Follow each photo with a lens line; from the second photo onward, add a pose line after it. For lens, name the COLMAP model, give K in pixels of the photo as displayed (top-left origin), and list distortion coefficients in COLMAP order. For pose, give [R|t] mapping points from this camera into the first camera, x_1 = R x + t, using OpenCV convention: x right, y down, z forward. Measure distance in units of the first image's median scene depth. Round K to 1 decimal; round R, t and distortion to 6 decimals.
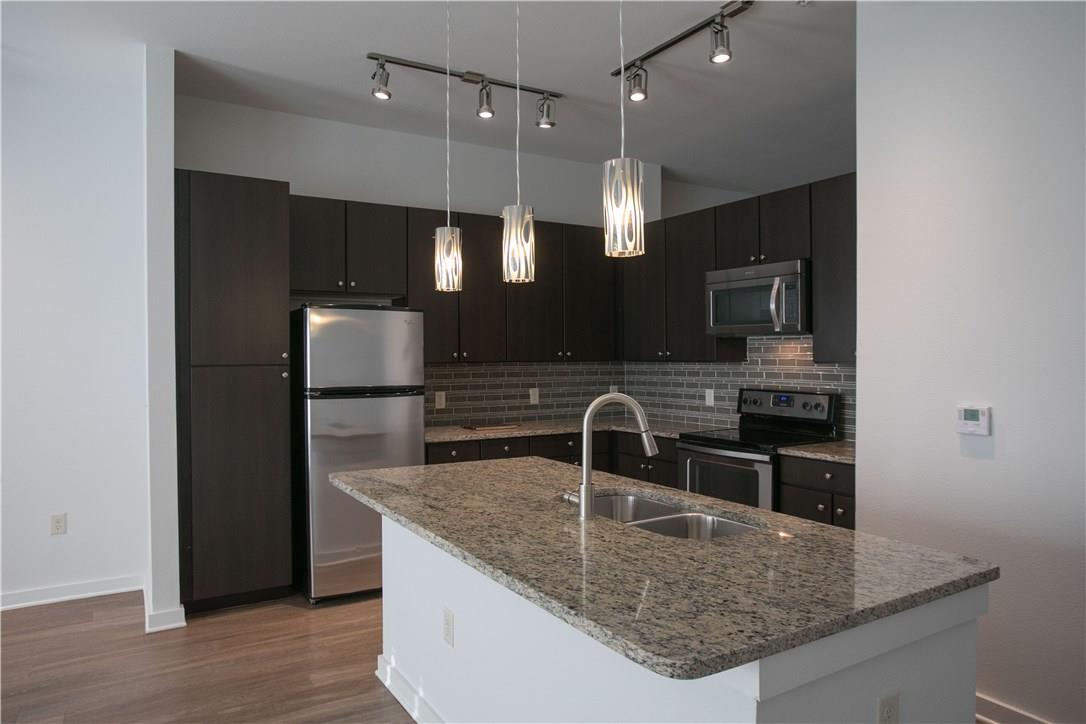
lens RADIAL K [[706.1, 0, 543.0], [0, 706.1, 362.0], [0, 0, 1]] dist [-0.052205, 0.000964]
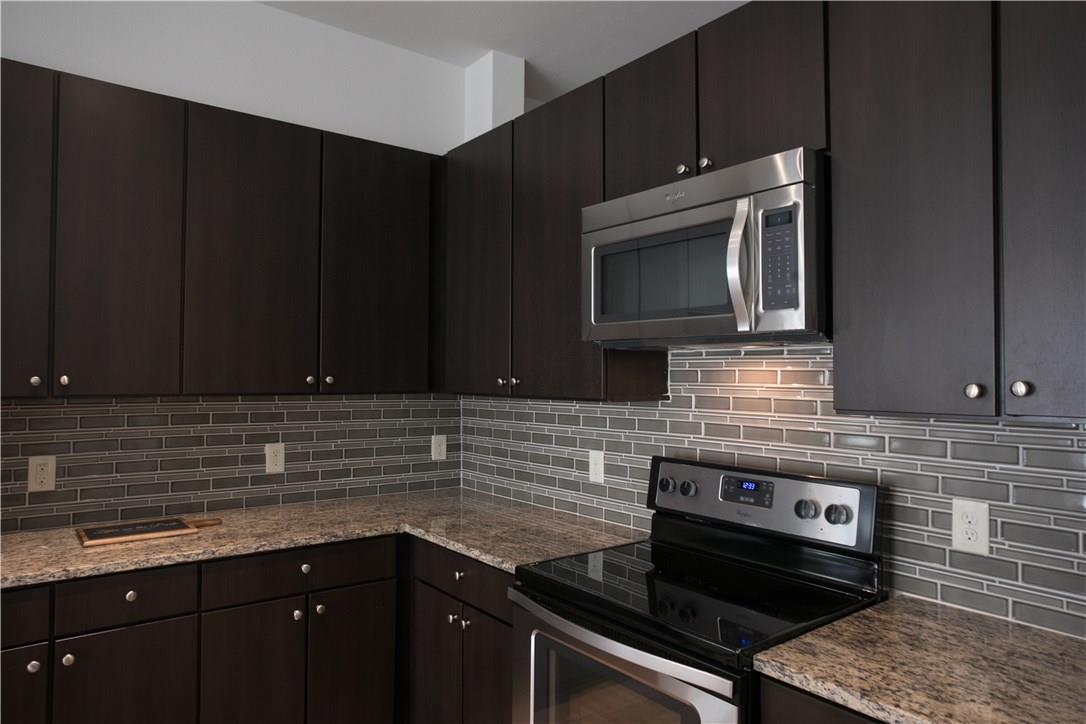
lens RADIAL K [[706.1, 0, 543.0], [0, 706.1, 362.0], [0, 0, 1]] dist [-0.052205, 0.000964]
pose [[0.993636, 0.012397, 0.111955, 0.146200], [-0.008935, 0.999468, -0.031366, -0.010715], [-0.112285, 0.030166, 0.993218, 0.513122]]
